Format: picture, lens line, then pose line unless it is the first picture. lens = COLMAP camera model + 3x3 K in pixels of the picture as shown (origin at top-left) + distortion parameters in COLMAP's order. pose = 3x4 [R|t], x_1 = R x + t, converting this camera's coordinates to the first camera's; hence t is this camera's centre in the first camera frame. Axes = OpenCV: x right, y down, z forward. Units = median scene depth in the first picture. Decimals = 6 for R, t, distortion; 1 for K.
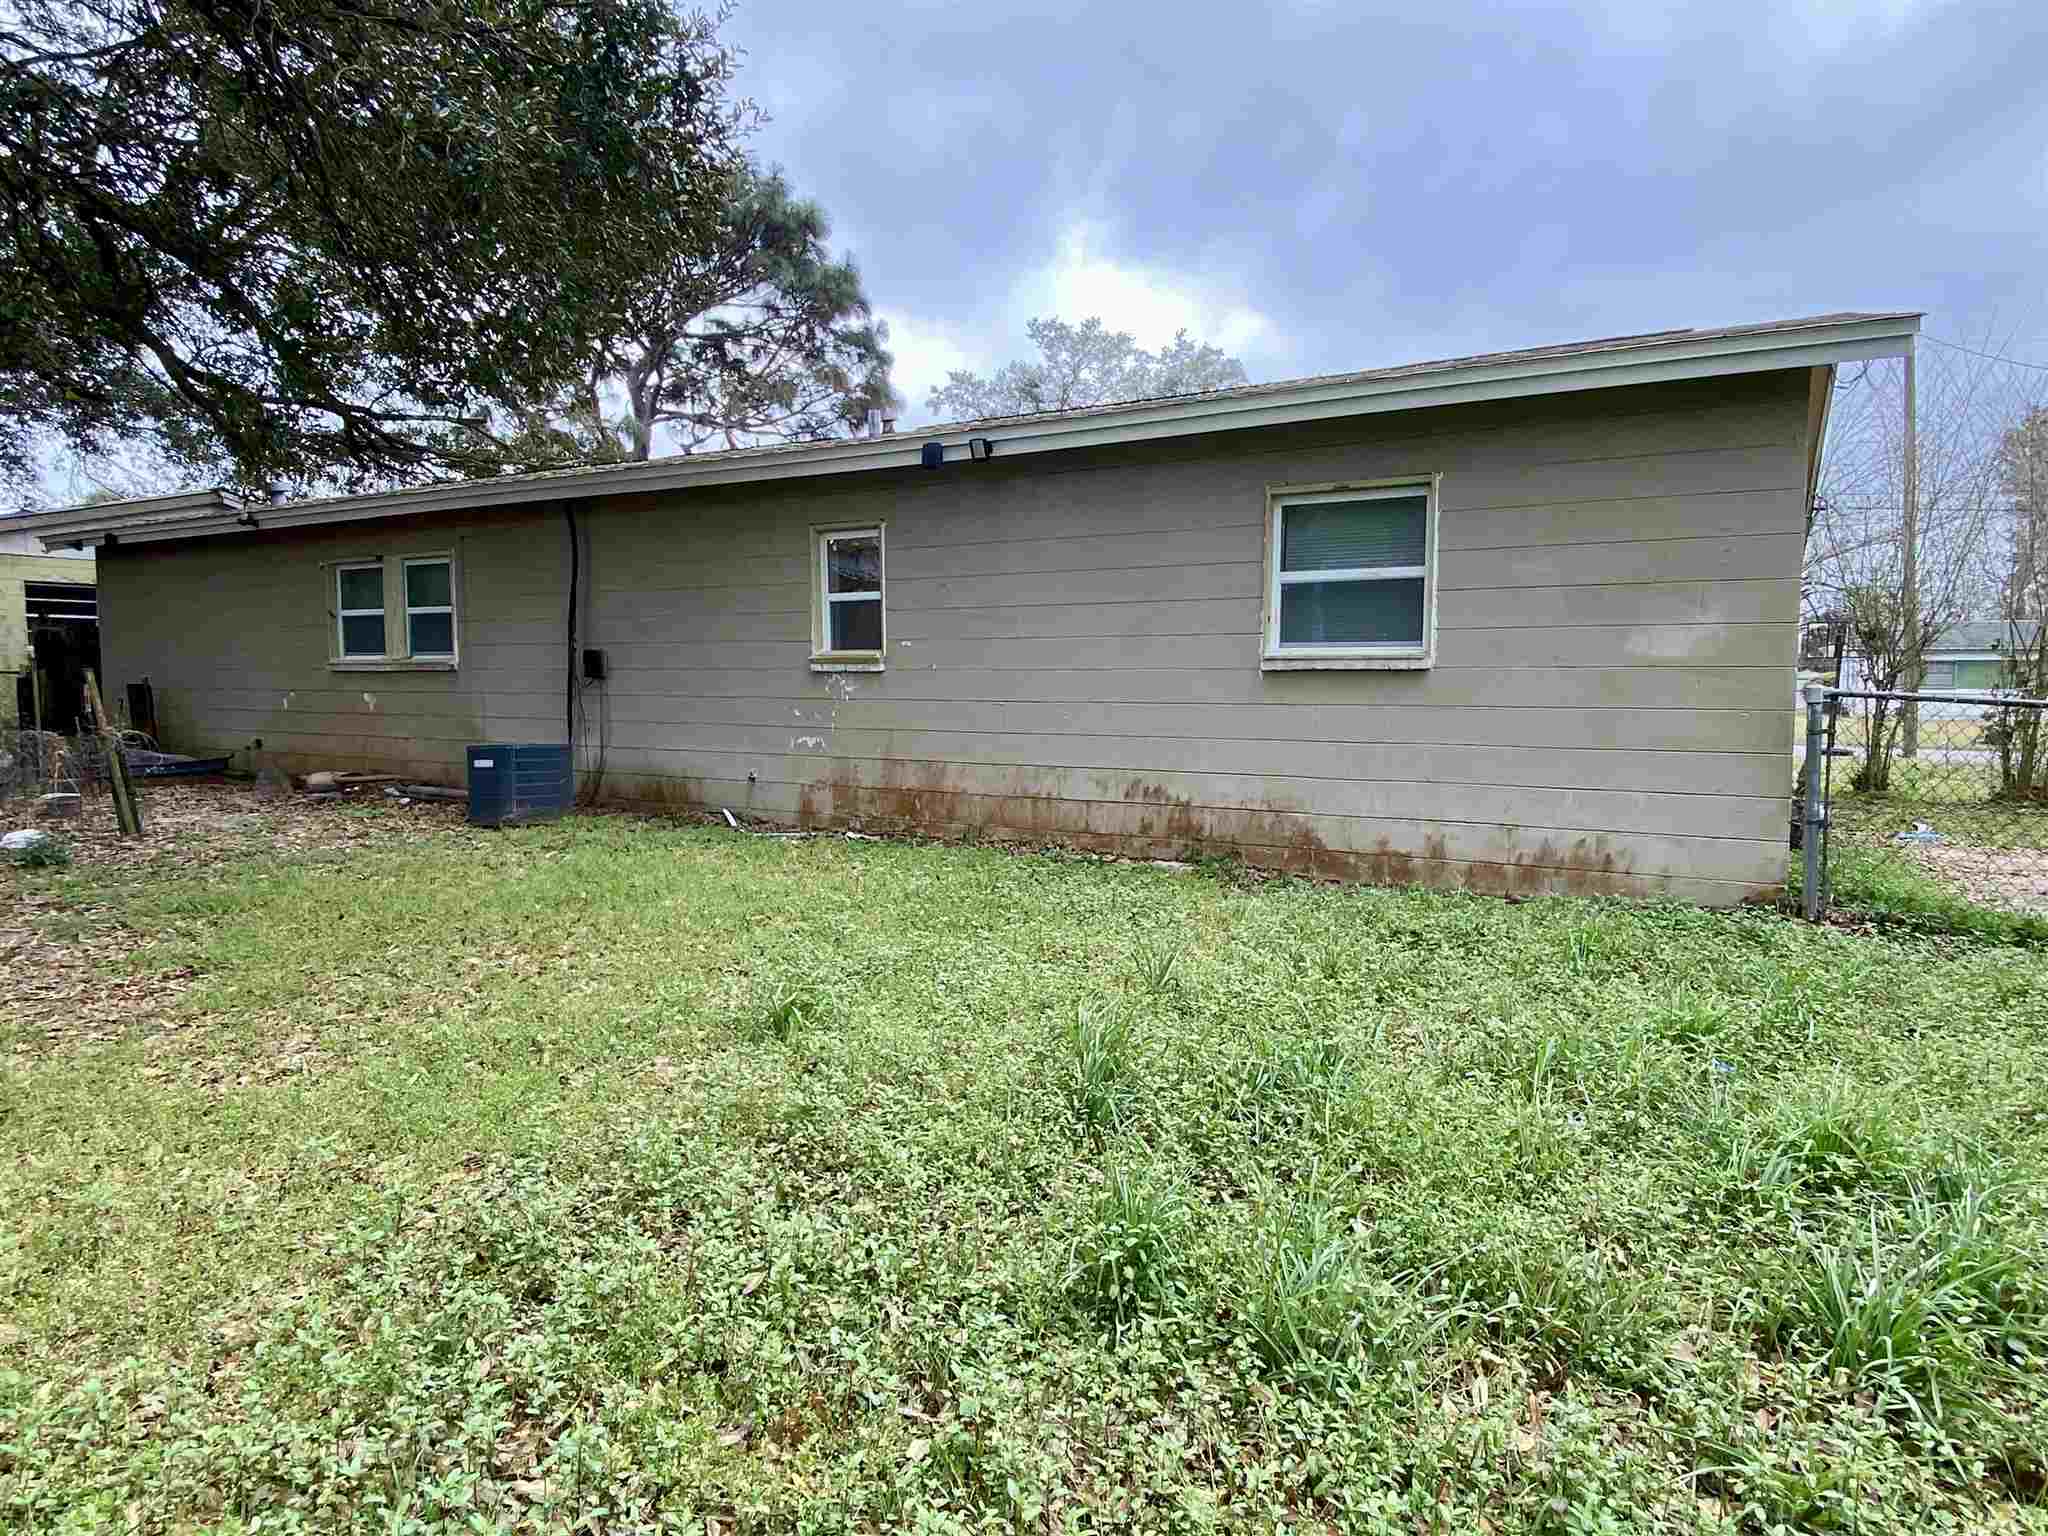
lens RADIAL K [[1186.7, 0, 1051.5], [0, 1186.7, 759.5], [0, 0, 1]] dist [-0.007021, -0.003148]
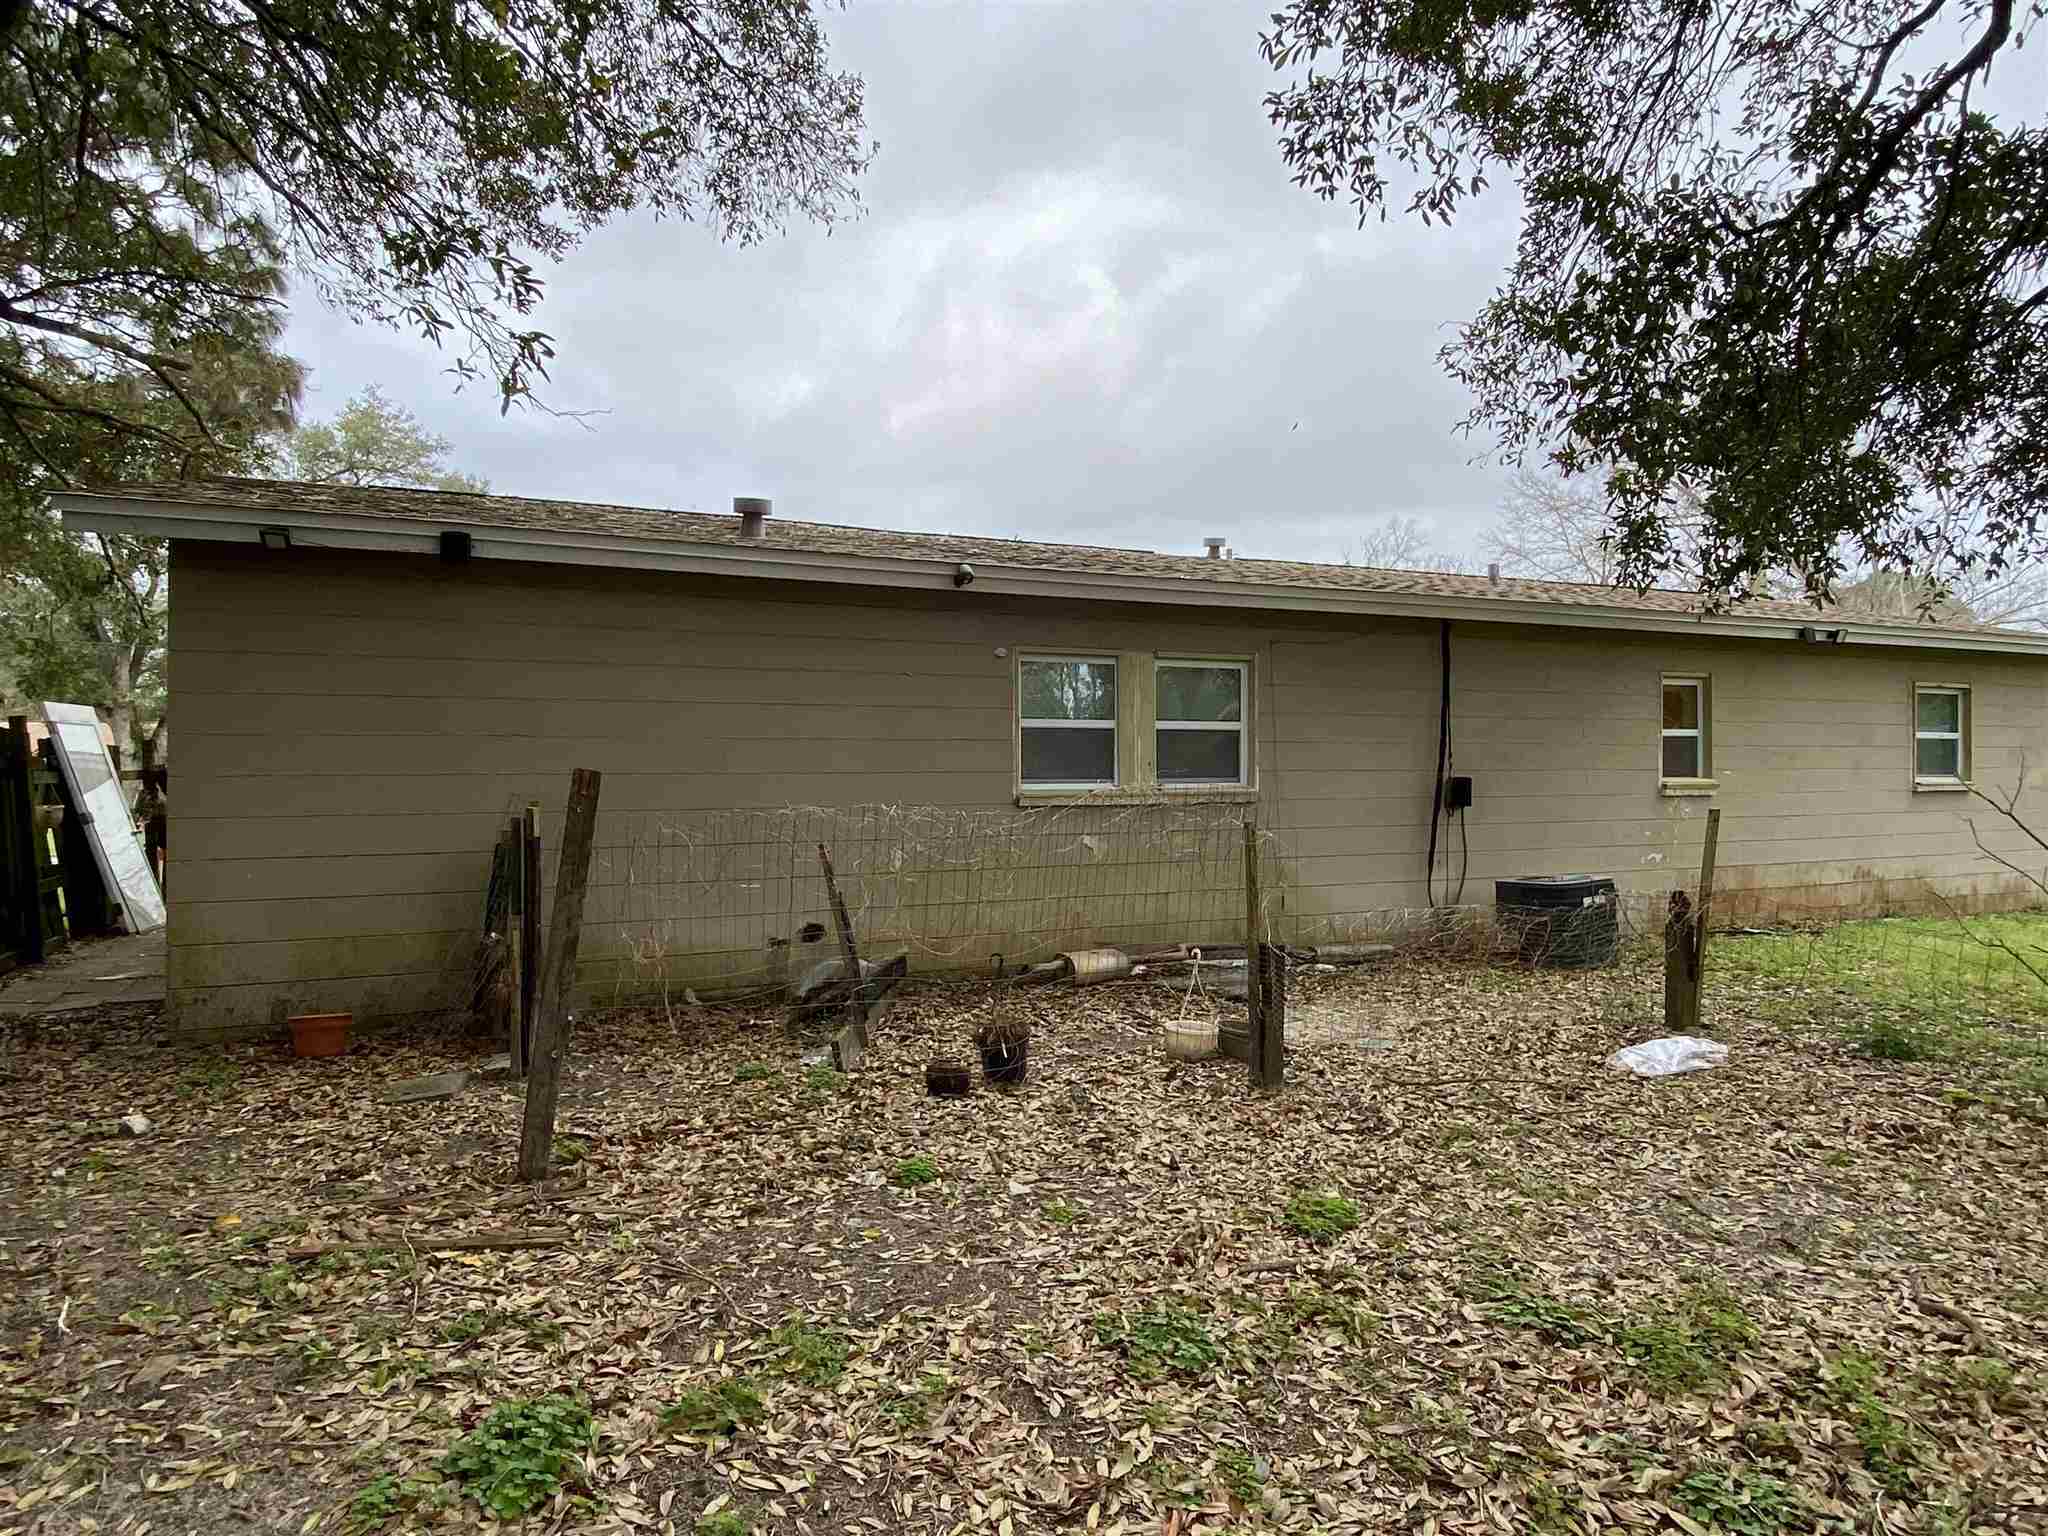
lens RADIAL K [[1186.7, 0, 1051.5], [0, 1186.7, 759.5], [0, 0, 1]] dist [-0.007021, -0.003148]
pose [[0.624676, 0.023286, 0.780537, -1.188927], [0.076776, 0.992881, -0.091066, -0.040086], [-0.777101, 0.116814, 0.618441, 0.594375]]
